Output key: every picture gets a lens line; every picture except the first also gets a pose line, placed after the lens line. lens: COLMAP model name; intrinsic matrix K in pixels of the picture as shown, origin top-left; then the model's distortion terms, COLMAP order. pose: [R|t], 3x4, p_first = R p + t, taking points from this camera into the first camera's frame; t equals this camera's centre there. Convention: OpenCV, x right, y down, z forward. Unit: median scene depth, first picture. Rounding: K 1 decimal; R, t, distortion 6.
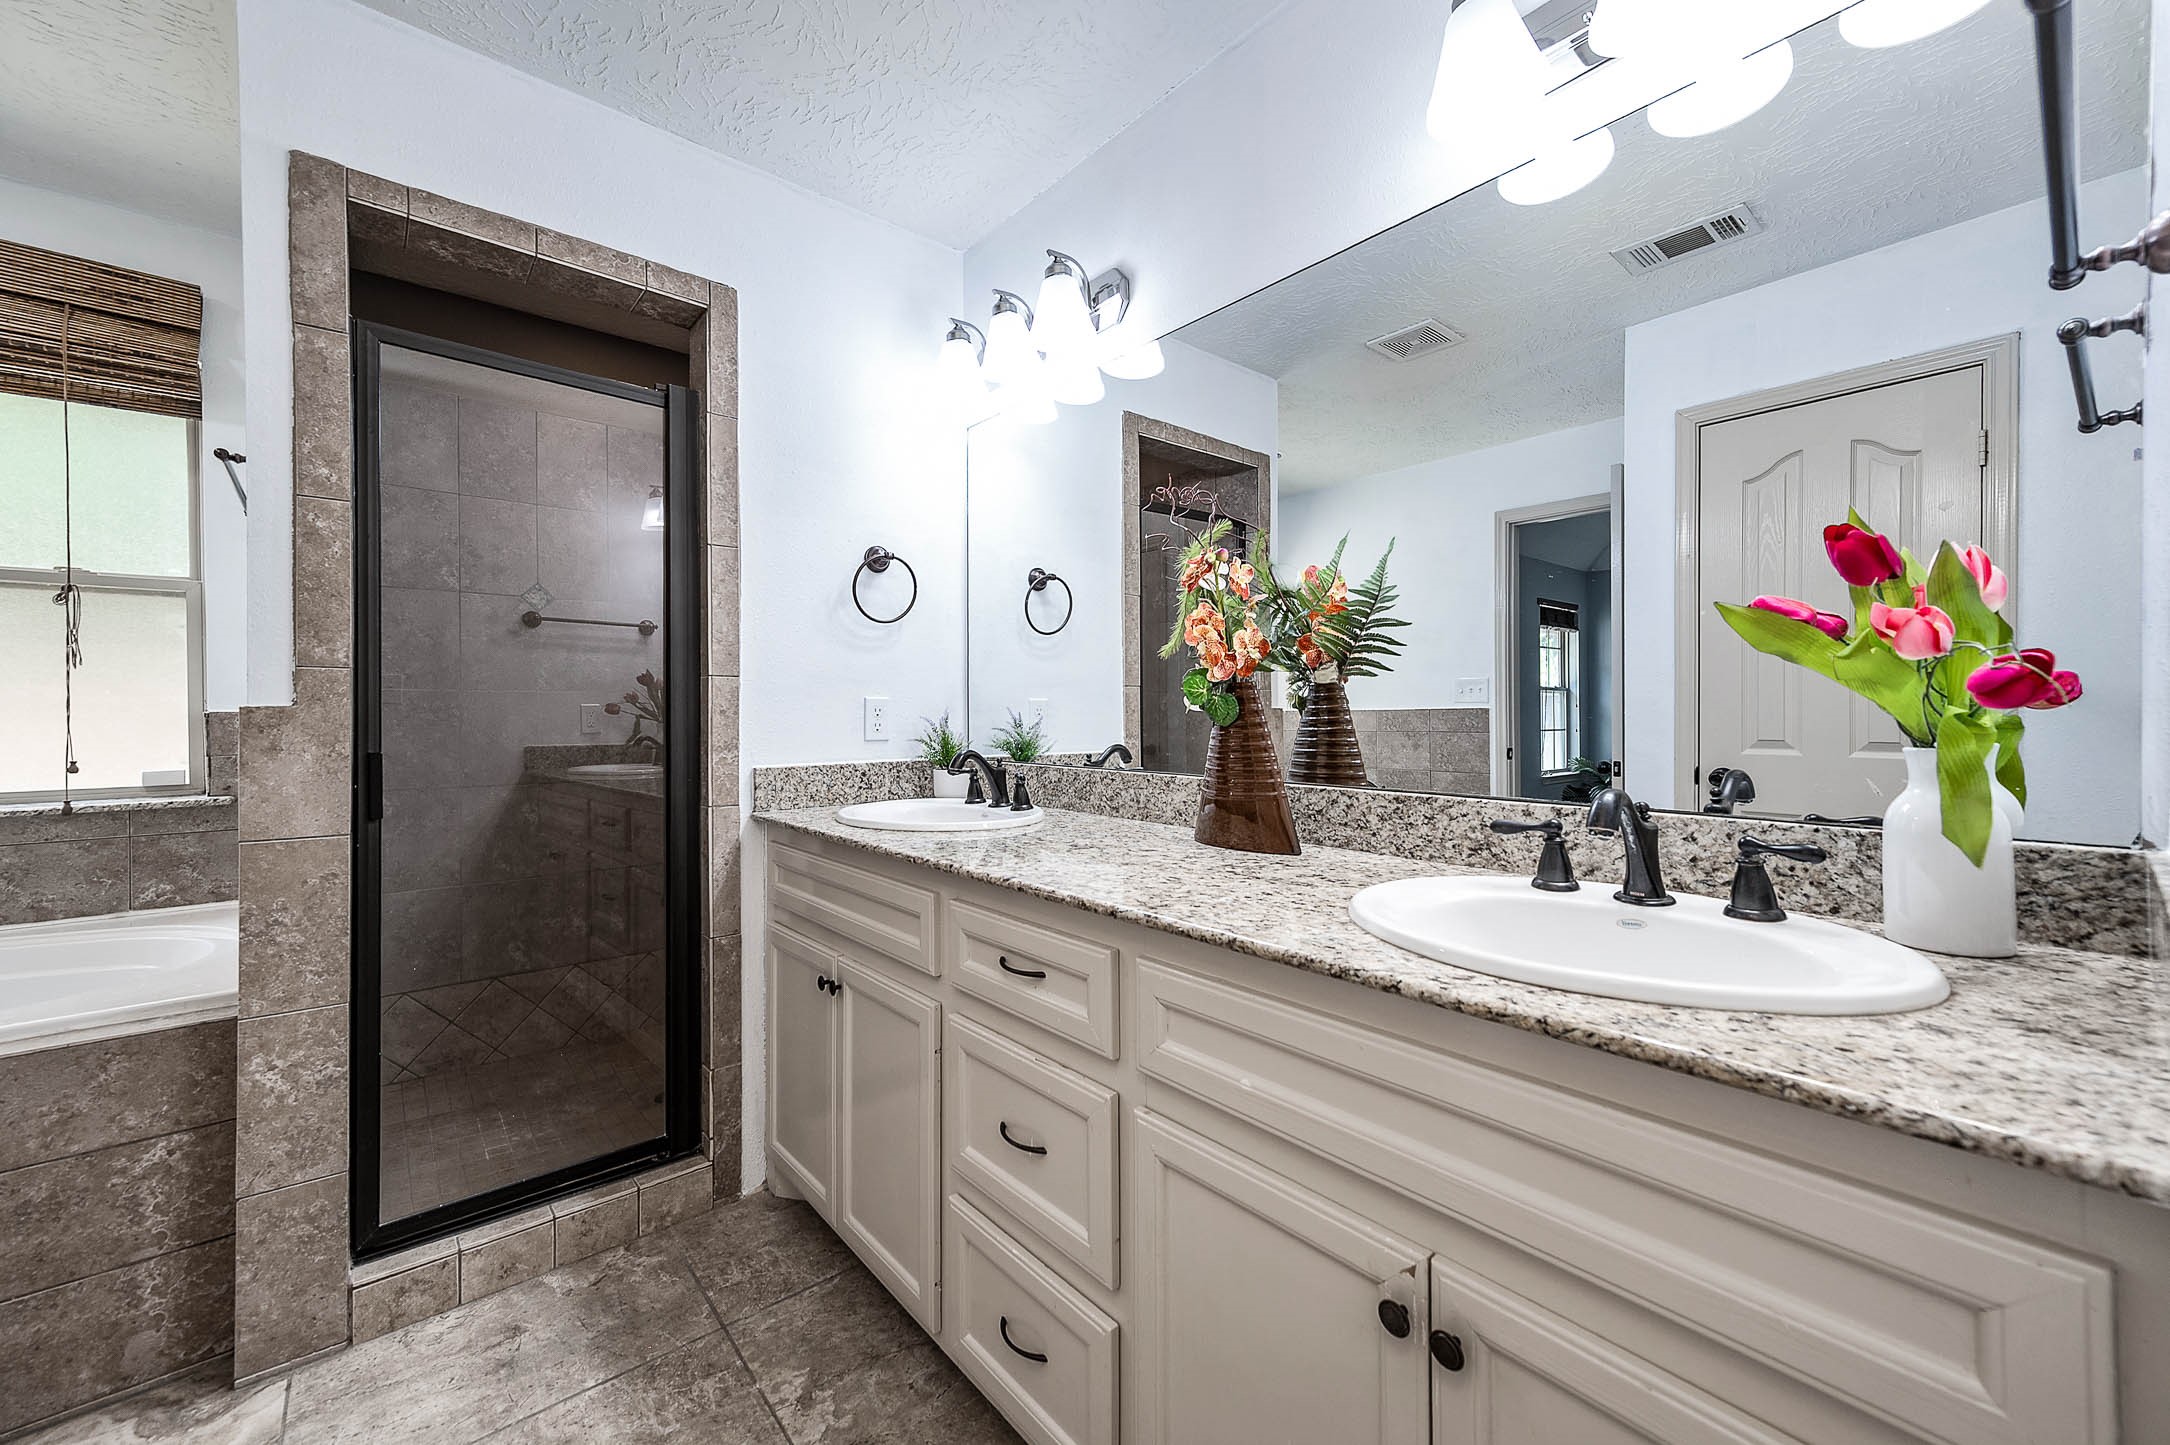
lens RADIAL K [[857.6, 0, 1084.9], [0, 857.6, 716.1], [0, 0, 1]] dist [0.011625, 0.000952]
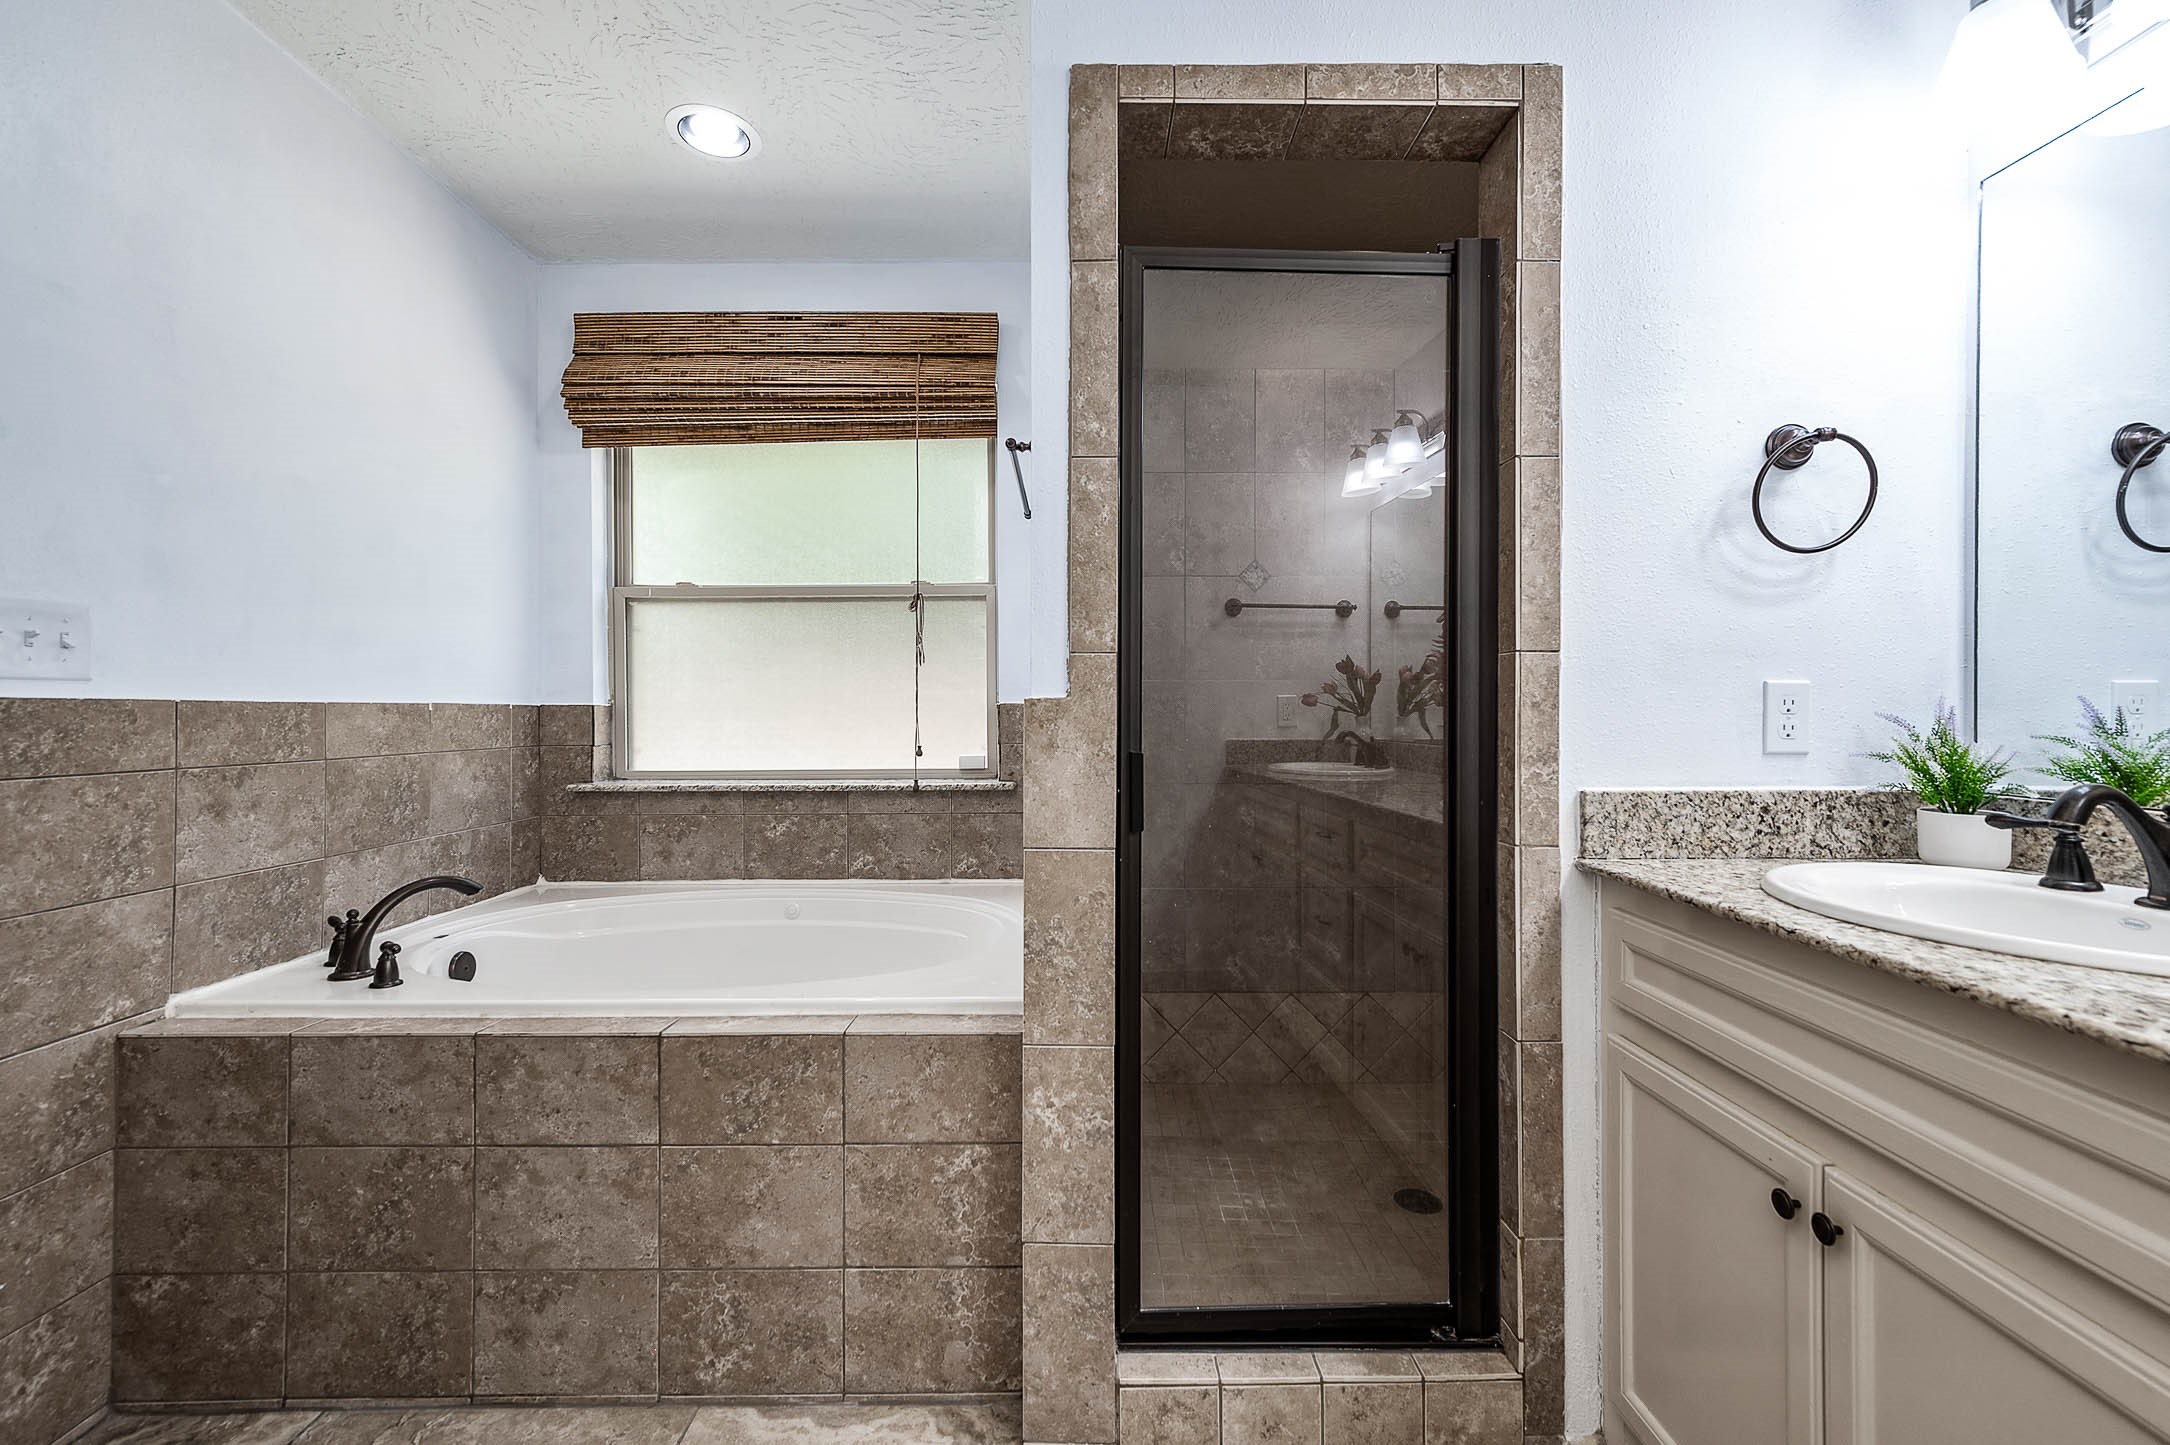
lens RADIAL K [[887.5, 0, 1084.0], [0, 887.5, 708.7], [0, 0, 1]] dist [0.003372, 0.000222]
pose [[0.769063, 0.005386, -0.639151, -0.253600], [-0.004073, 0.999985, 0.003525, -0.003048], [0.639160, -0.000107, 0.769073, 0.248283]]
